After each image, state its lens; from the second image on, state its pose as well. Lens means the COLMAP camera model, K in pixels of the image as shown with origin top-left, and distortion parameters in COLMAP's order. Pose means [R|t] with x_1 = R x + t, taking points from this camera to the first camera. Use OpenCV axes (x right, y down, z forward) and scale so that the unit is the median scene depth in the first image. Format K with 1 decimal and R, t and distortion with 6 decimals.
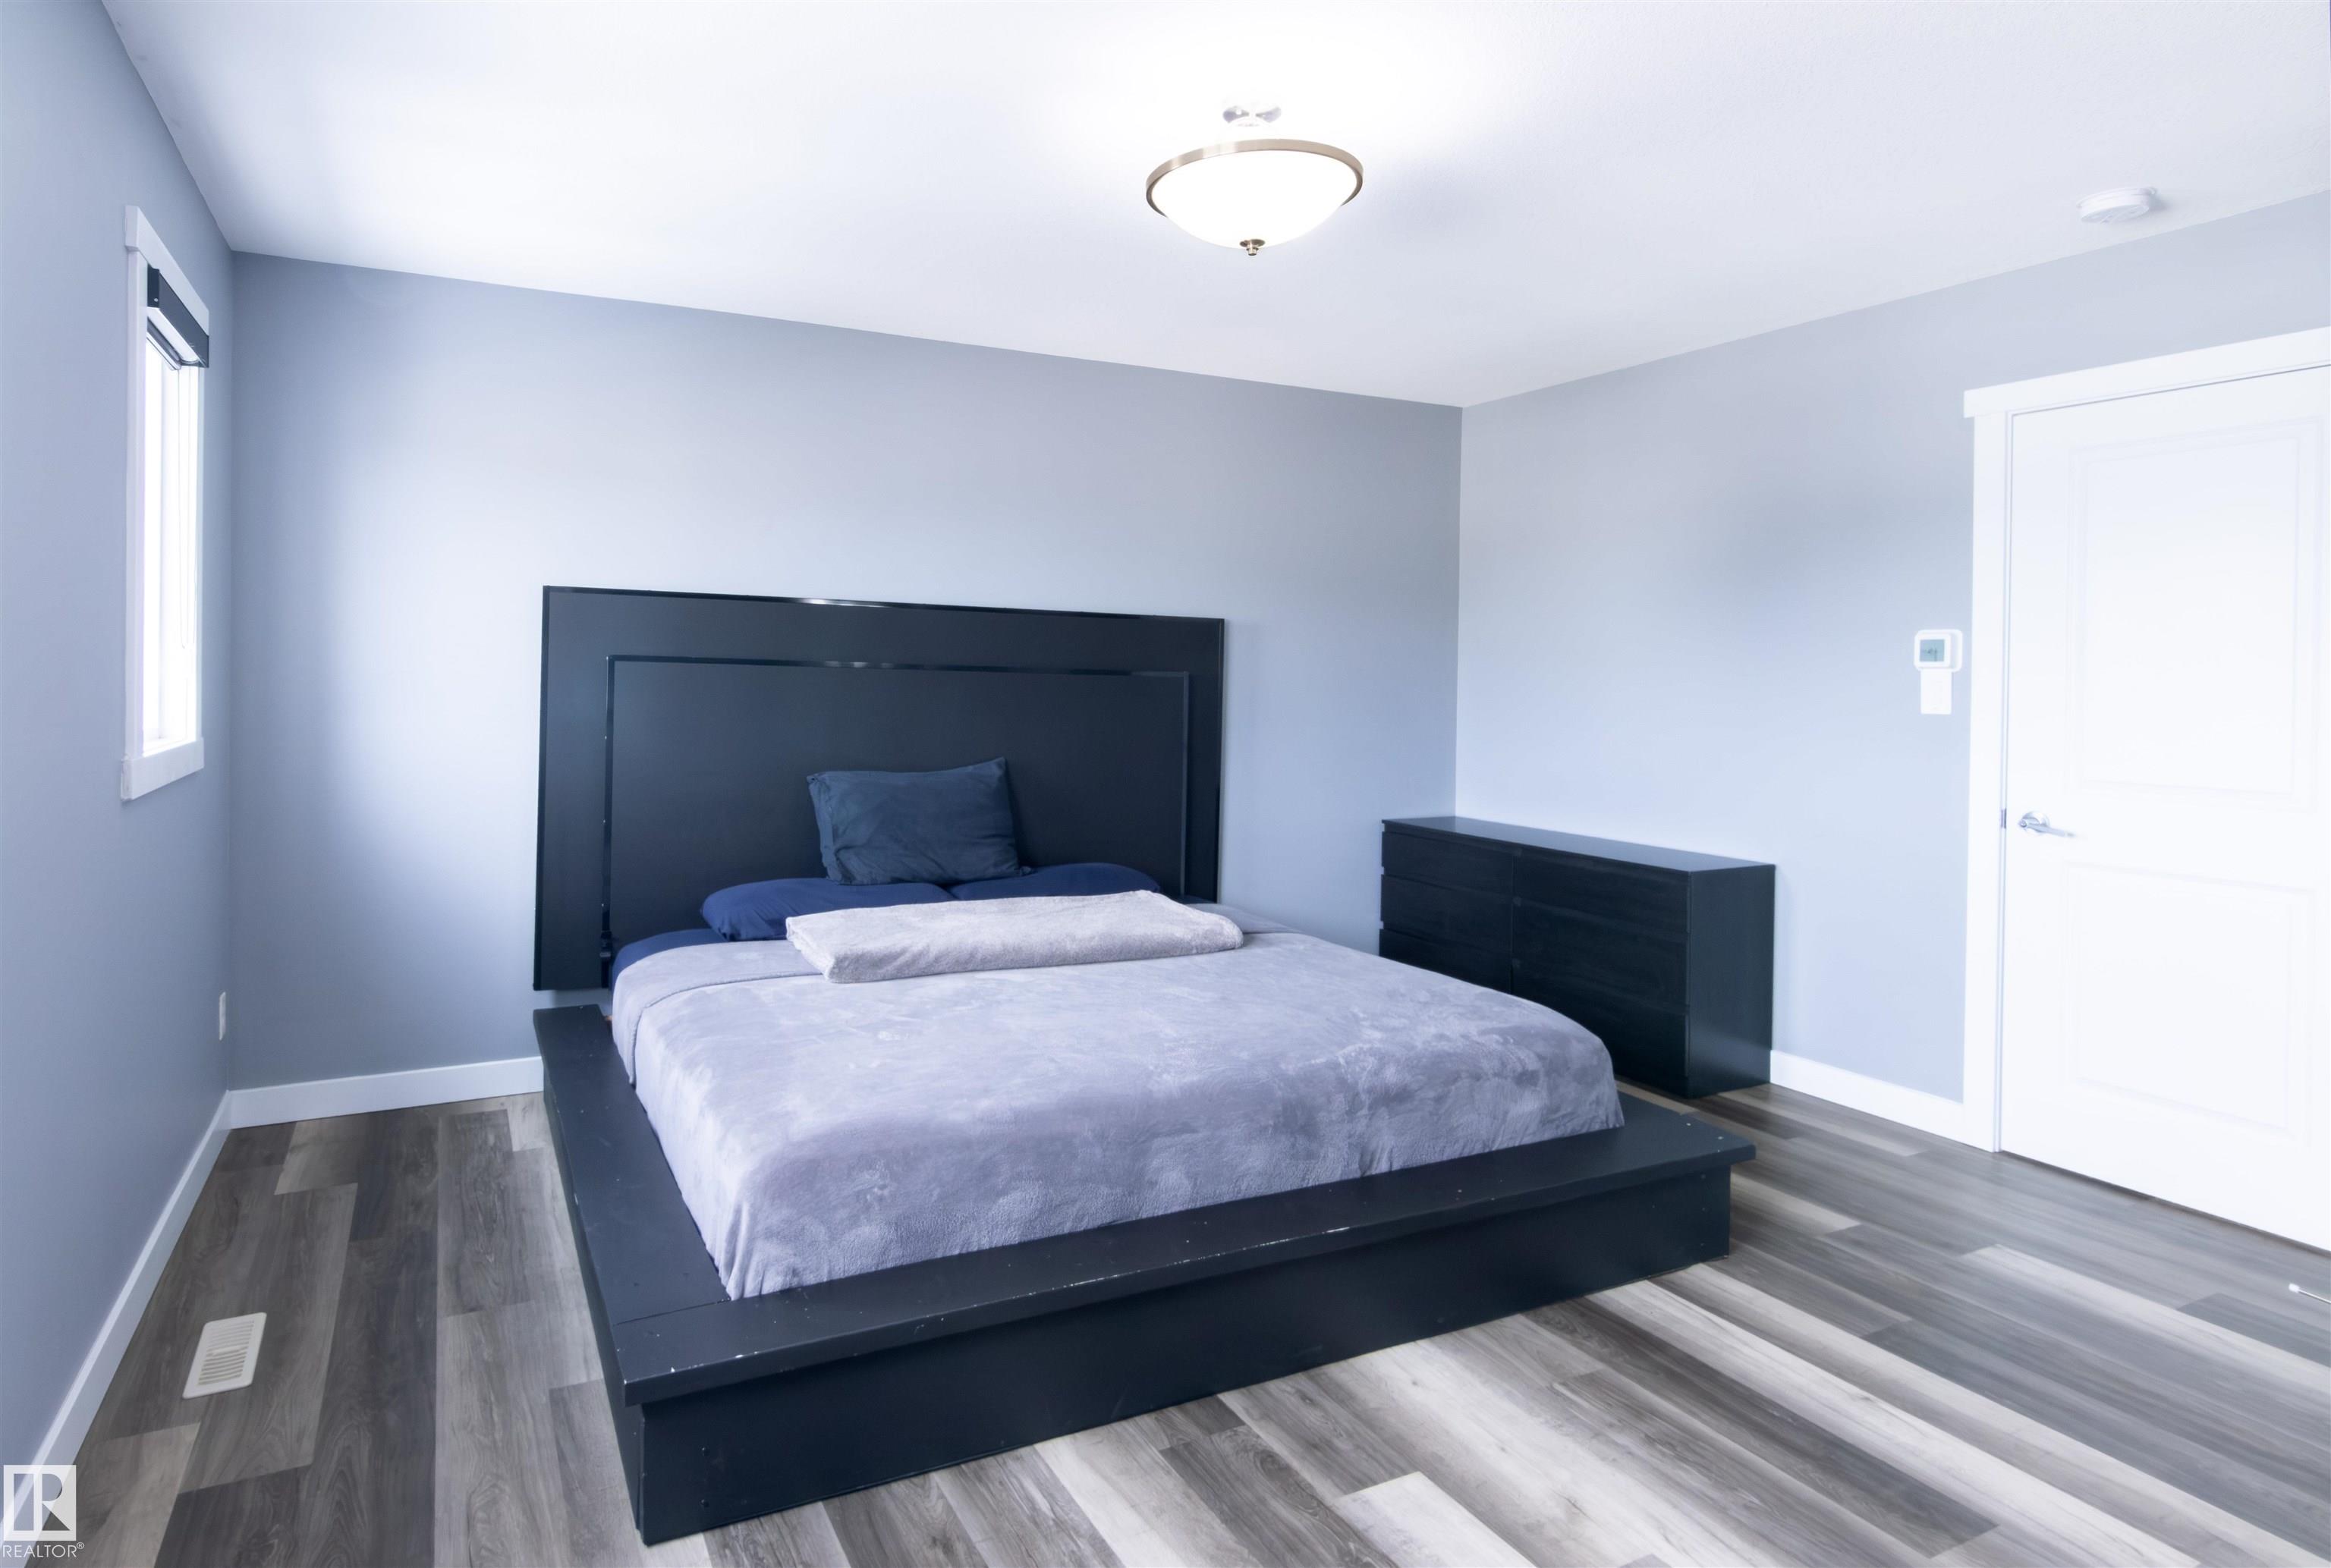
lens RADIAL K [[1168.6, 0, 1165.1], [0, 1168.6, 679.4], [0, 0, 1]] dist [-0.001385, -0.000514]
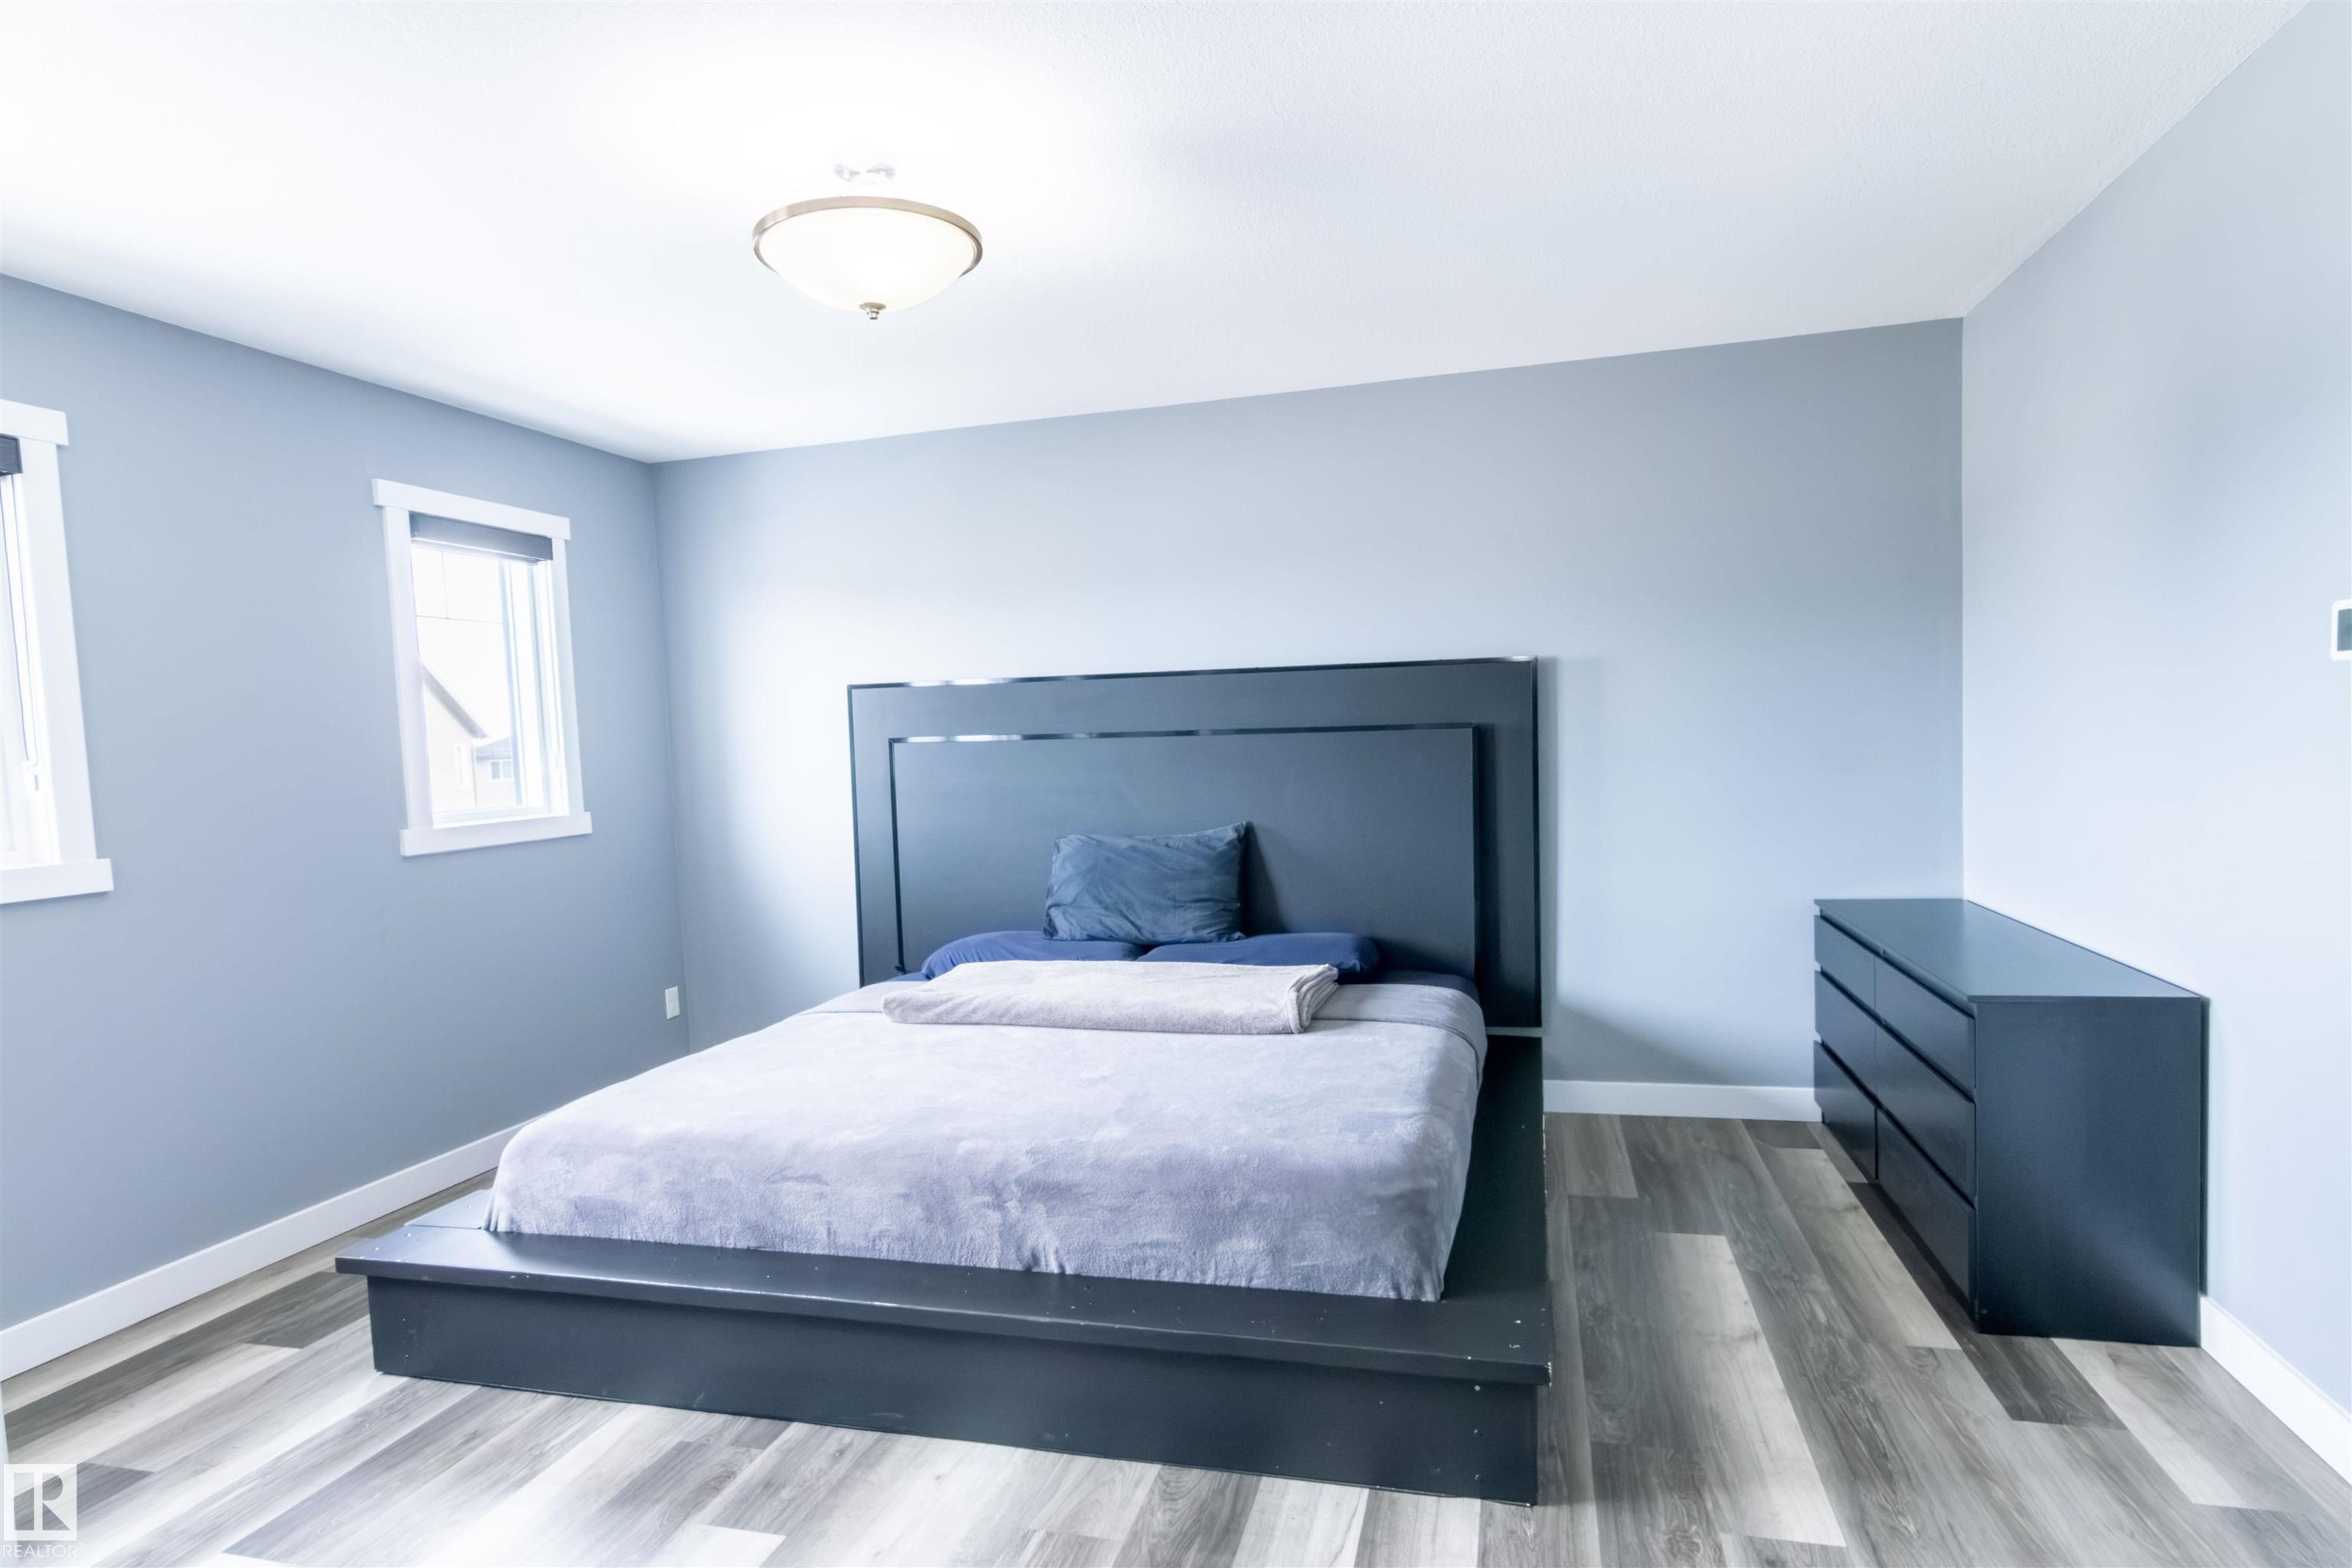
lens RADIAL K [[1203.3, 0, 1173.9], [0, 1203.3, 805.1], [0, 0, 1]] dist [-0.003286, -0.000529]
pose [[0.784940, -0.009015, -0.619506, 0.786671], [0.047187, 0.997860, 0.045267, 0.006952], [0.617773, -0.064765, 0.783685, 0.296439]]
